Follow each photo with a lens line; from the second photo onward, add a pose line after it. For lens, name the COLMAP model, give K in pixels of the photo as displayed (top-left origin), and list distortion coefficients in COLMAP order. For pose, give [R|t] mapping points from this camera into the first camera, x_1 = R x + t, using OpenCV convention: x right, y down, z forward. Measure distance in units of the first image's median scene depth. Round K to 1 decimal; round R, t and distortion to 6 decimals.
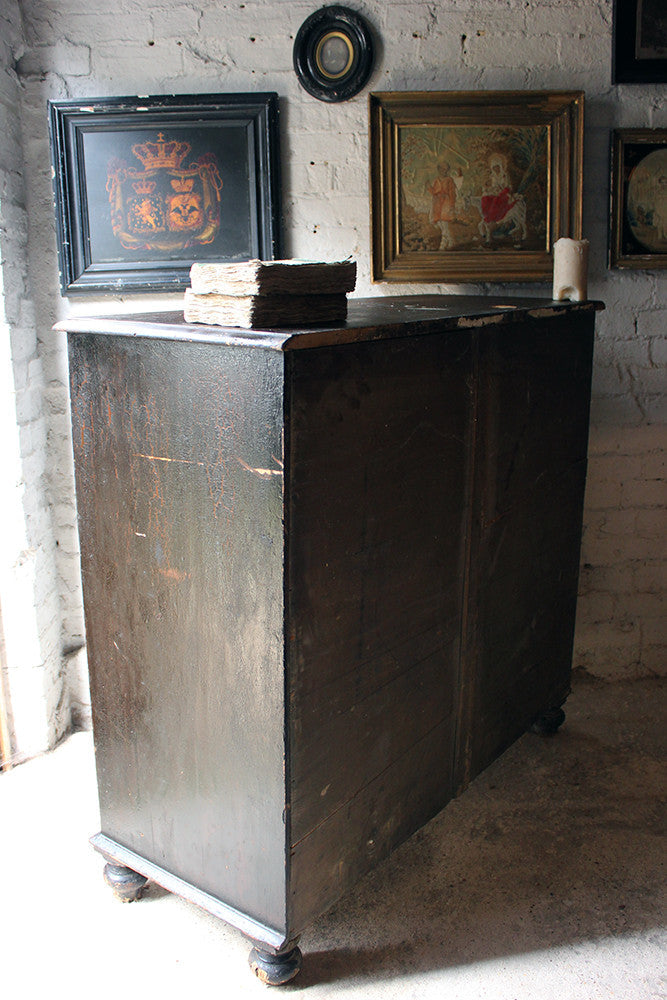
lens RADIAL K [[941.0, 0, 328.7], [0, 941.0, 518.2], [0, 0, 1]] dist [-0.079157, 0.000000]
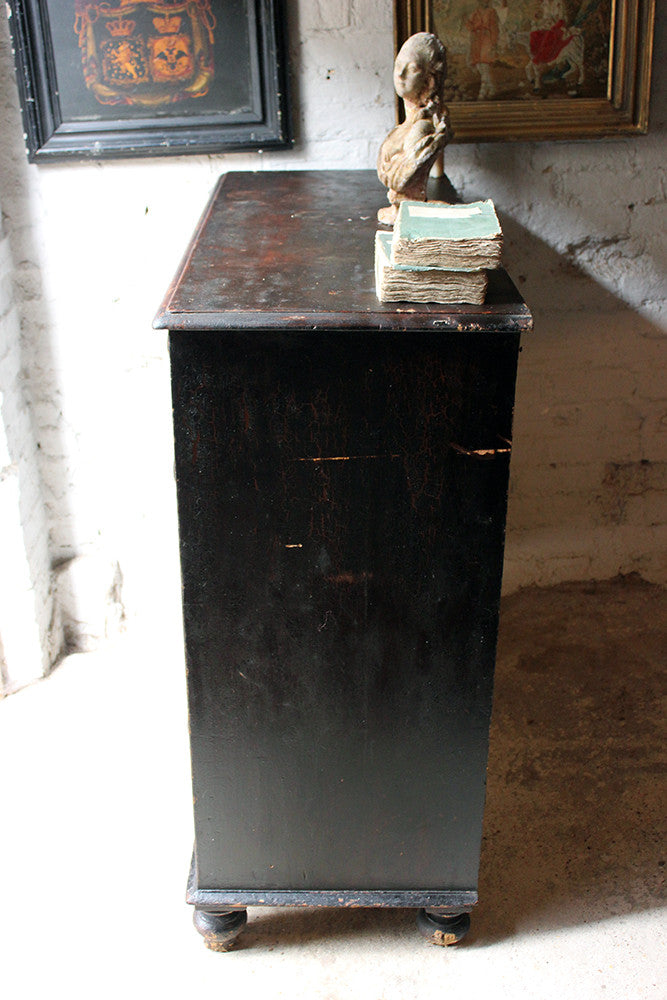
lens RADIAL K [[1203.0, 0, 332.4], [0, 1203.0, 496.9], [0, 0, 1]] dist [-0.040298, 0.000000]
pose [[0.999878, -0.013664, -0.007557, -0.008548], [0.014834, 0.982348, 0.186472, -0.141450], [0.004875, -0.186562, 0.982431, -0.117839]]
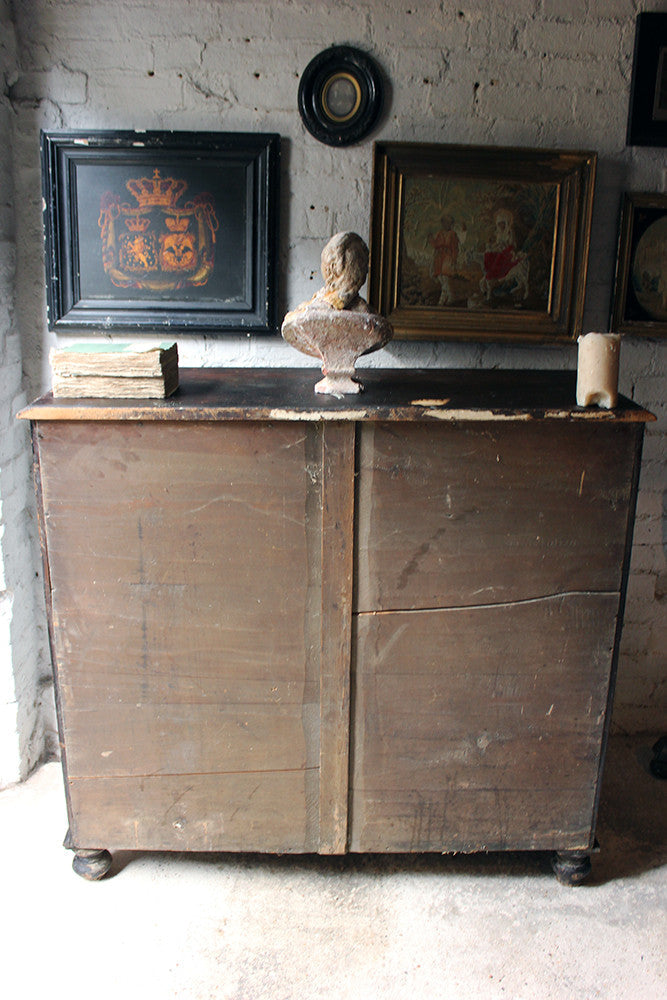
lens RADIAL K [[941.0, 0, 330.8], [0, 941.0, 499.5], [0, 0, 1]] dist [-0.079157, 0.000000]
pose [[0.998475, 0.054532, 0.008631, 0.009735], [-0.054925, 0.996975, 0.054984, -0.134010], [-0.005607, -0.055374, 0.998450, 0.012828]]
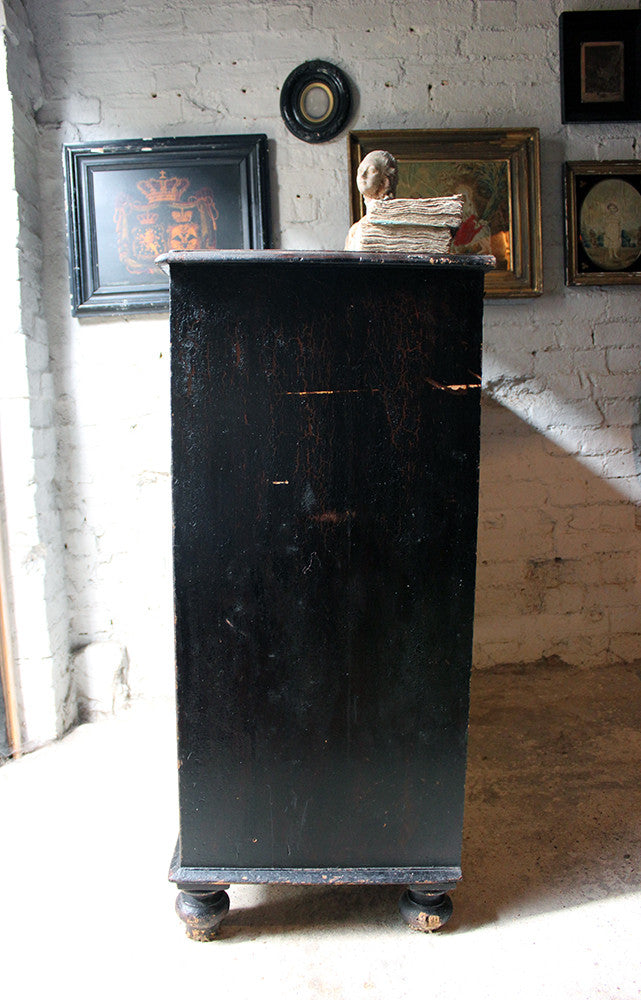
lens RADIAL K [[824.1, 0, 298.6], [0, 824.1, 516.7], [0, 0, 1]] dist [-0.134335, 0.094790]
pose [[0.999826, -0.018067, 0.004658, -0.028886], [0.018423, 0.995469, -0.093284, 0.092162], [-0.002951, 0.093354, 0.995629, 0.069441]]
